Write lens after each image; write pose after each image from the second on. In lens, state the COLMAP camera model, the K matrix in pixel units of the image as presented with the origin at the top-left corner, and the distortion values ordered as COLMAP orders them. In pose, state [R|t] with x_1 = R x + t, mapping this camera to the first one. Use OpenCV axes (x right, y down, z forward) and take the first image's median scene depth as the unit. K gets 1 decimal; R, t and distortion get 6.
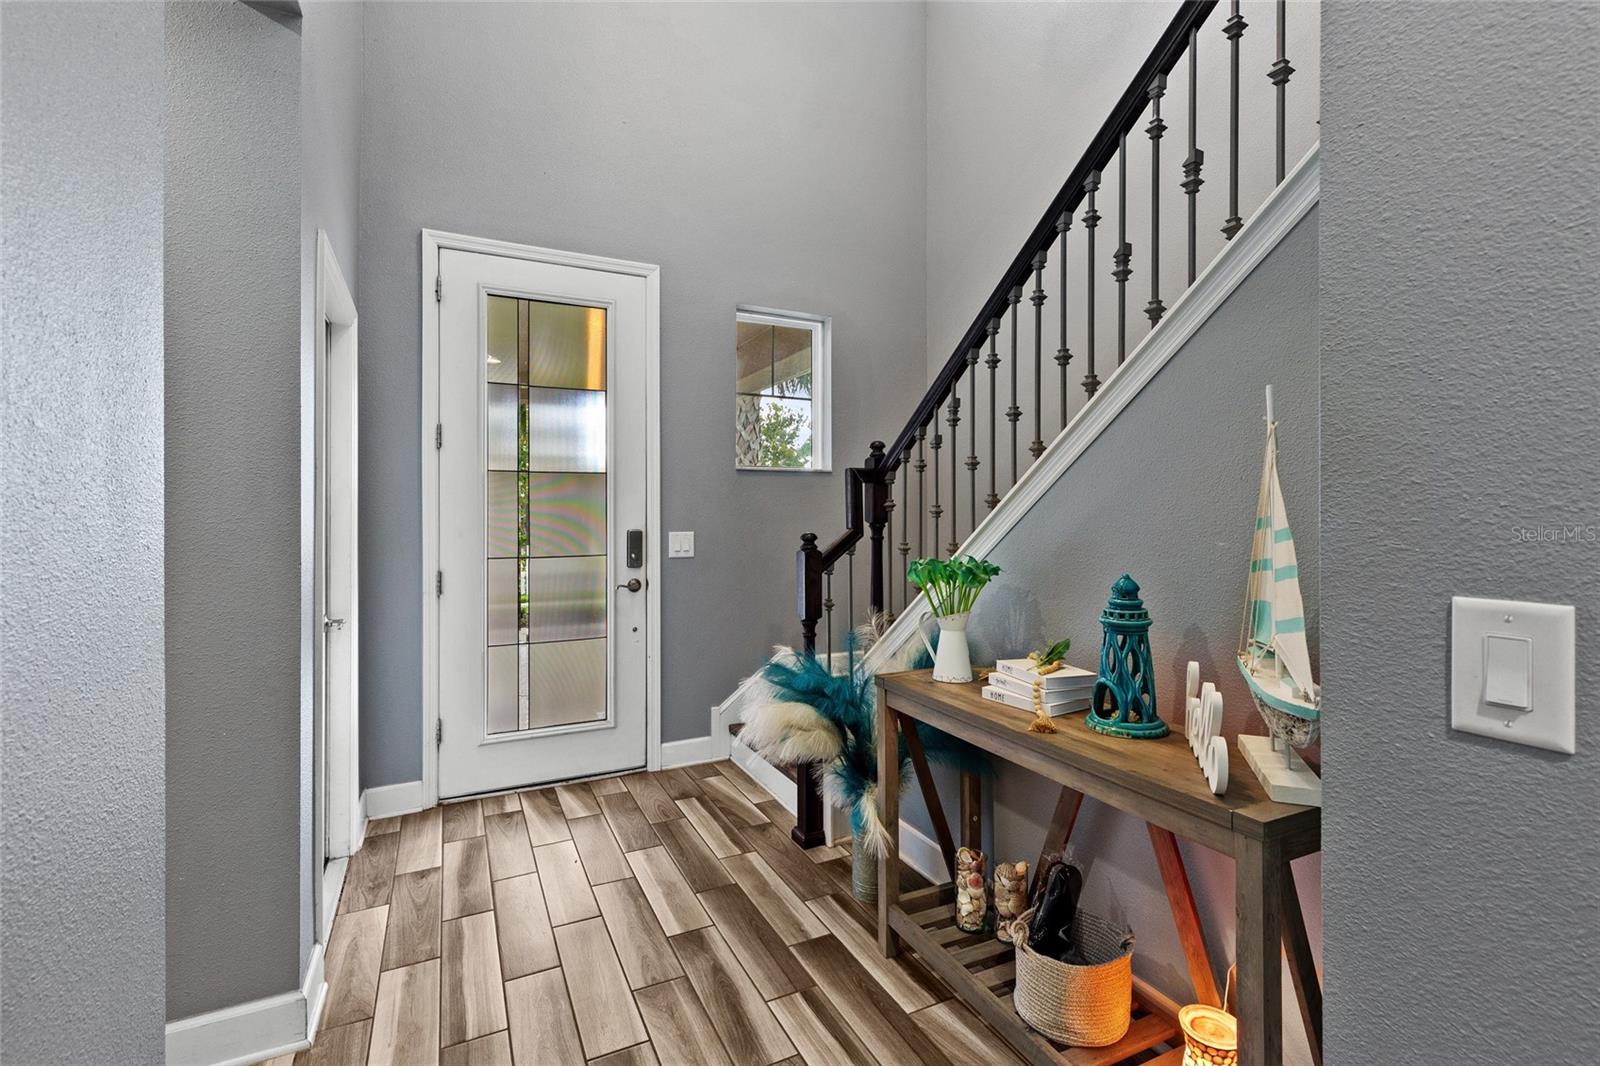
lens RADIAL K [[723.1, 0, 800.6], [0, 723.1, 523.1], [0, 0, 1]] dist [0.005536, -0.002108]
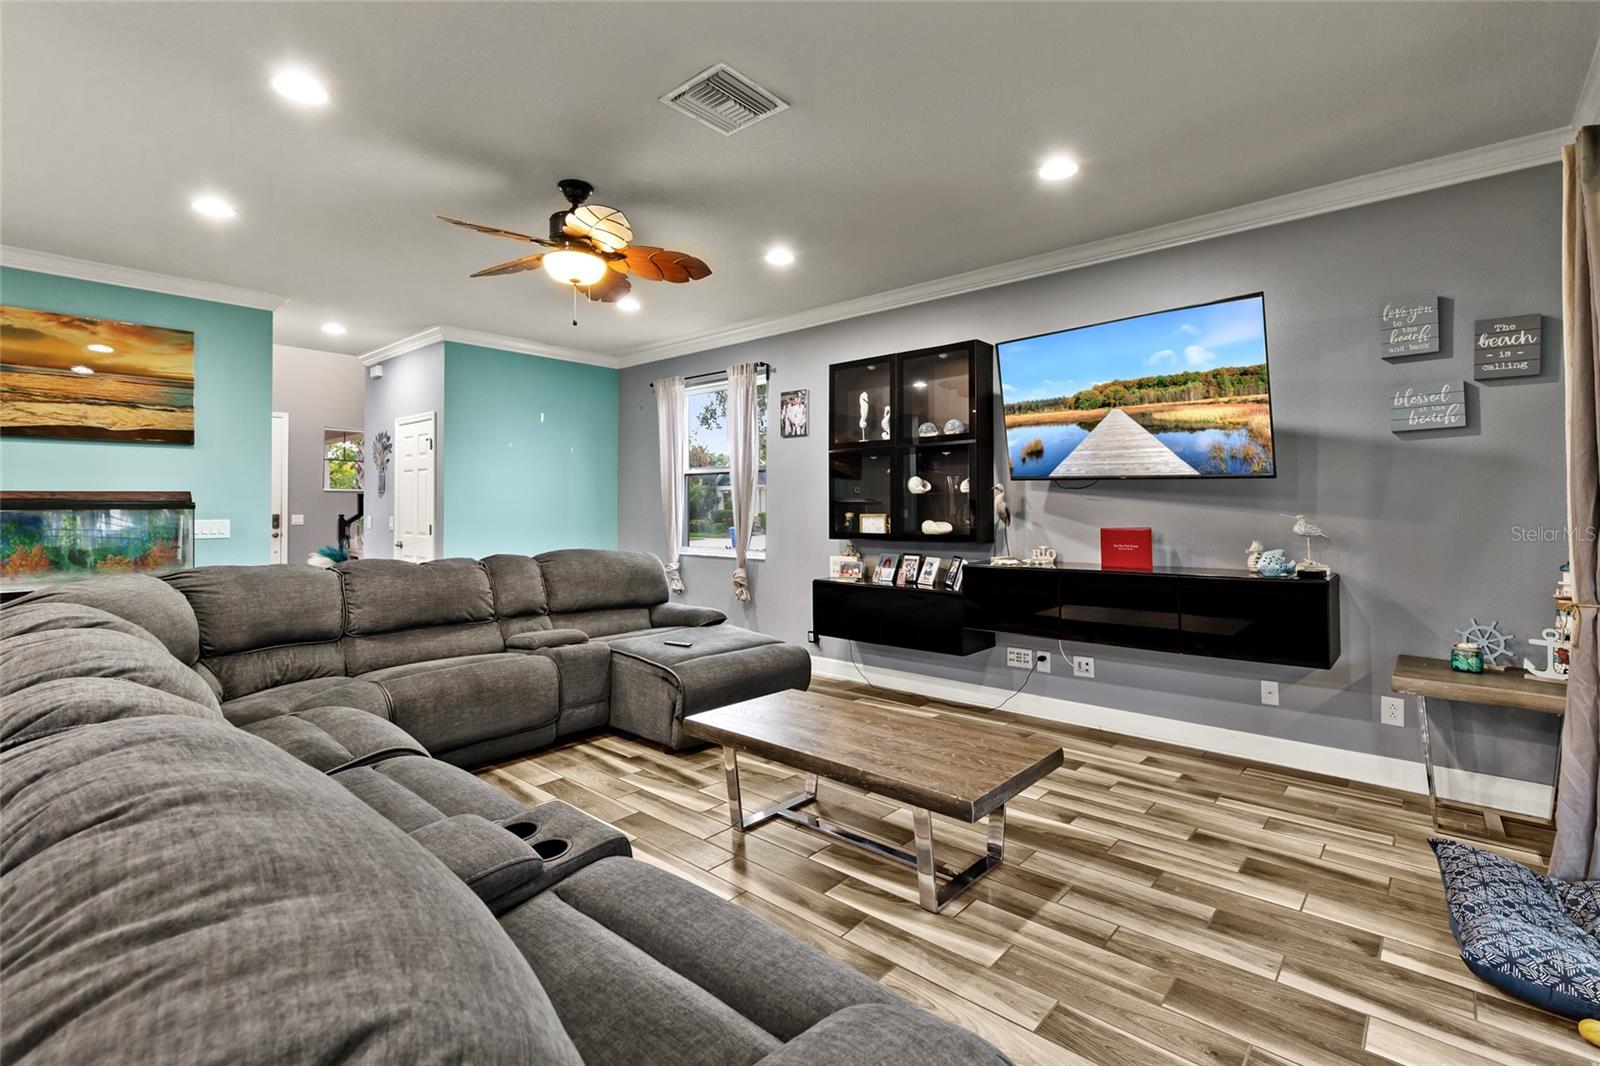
lens RADIAL K [[723.1, 0, 799.5], [0, 723.1, 496.1], [0, 0, 1]] dist [0.005536, -0.002108]
pose [[0.918547, 0.004101, 0.395291, 0.532270], [0.001718, 0.999895, -0.014366, -0.016202], [-0.395309, 0.013875, 0.918443, -2.426345]]
